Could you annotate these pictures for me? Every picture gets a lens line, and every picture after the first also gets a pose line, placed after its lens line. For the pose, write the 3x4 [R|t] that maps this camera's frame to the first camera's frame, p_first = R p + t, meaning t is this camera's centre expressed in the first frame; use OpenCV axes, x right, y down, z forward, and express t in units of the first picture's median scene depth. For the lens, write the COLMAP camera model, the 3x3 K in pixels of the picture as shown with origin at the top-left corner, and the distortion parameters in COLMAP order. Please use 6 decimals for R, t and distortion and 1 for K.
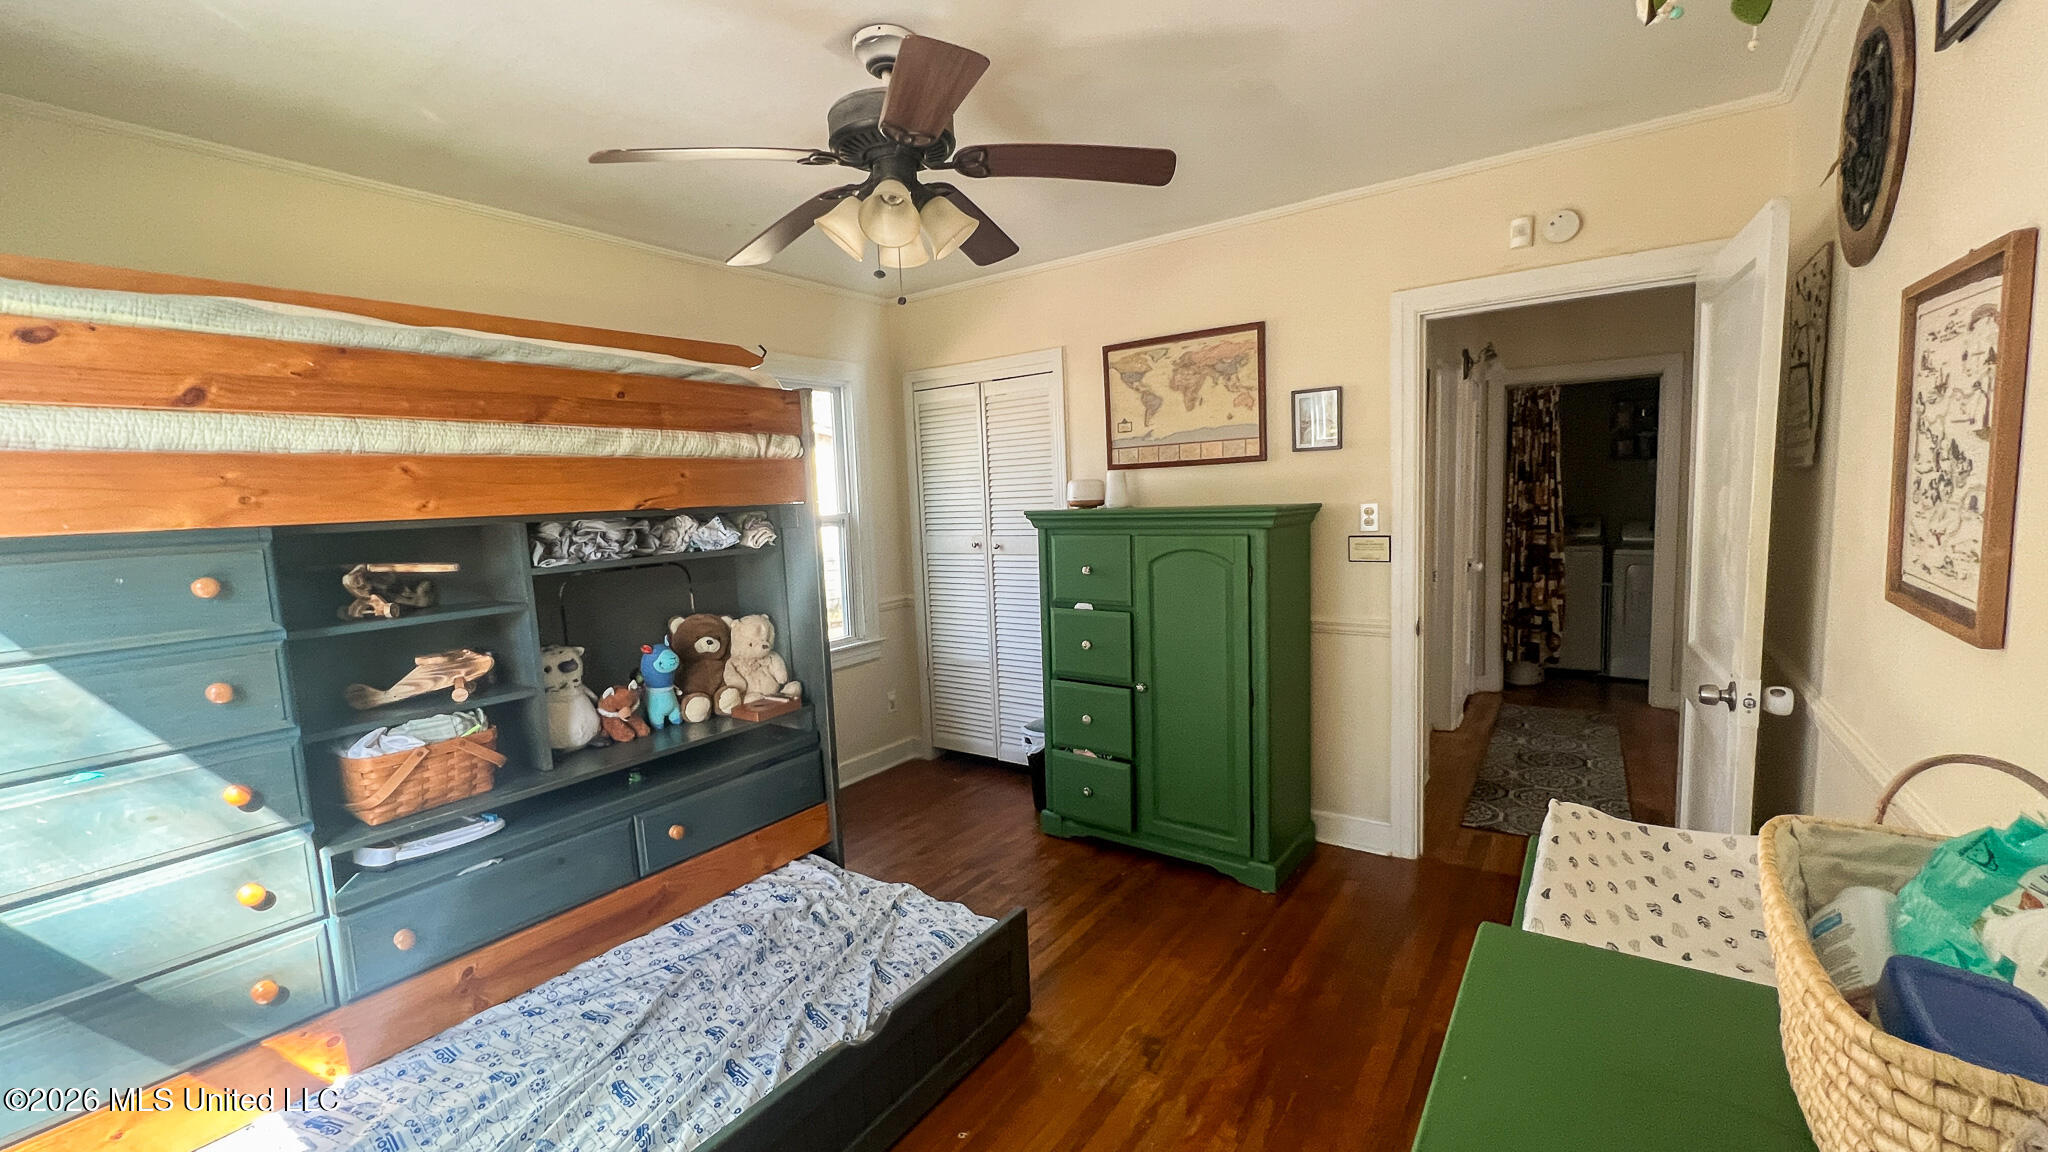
lens RADIAL K [[814.6, 0, 1025.7], [0, 814.6, 576.5], [0, 0, 1]] dist [-0.002284, 0.000482]
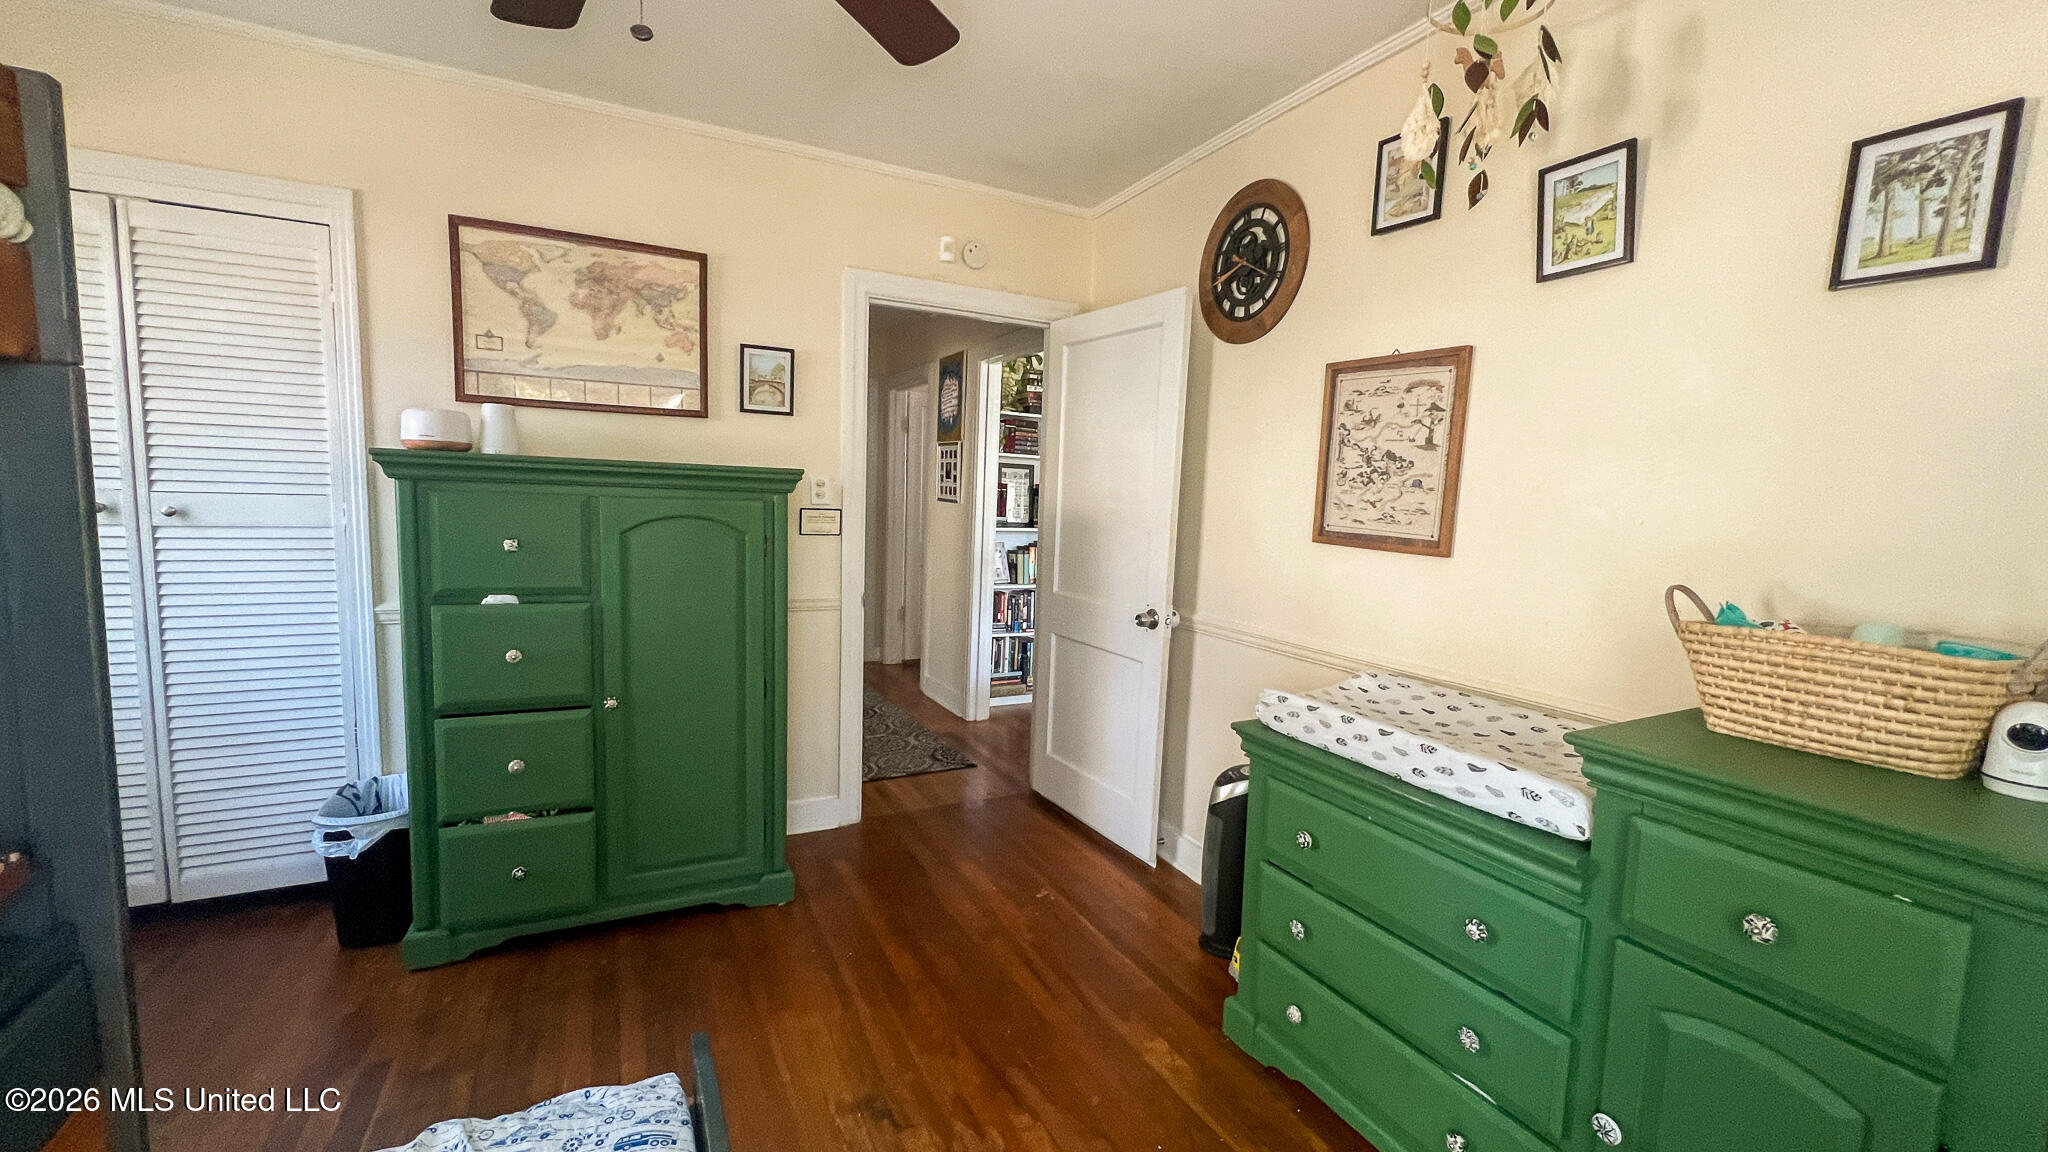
lens RADIAL K [[814.6, 0, 1025.7], [0, 814.6, 576.5], [0, 0, 1]] dist [-0.002284, 0.000482]
pose [[0.467249, -0.035604, 0.883409, -0.315117], [0.034272, 0.999167, 0.022142, 0.017674], [-0.883461, 0.019930, 0.468080, 0.304884]]
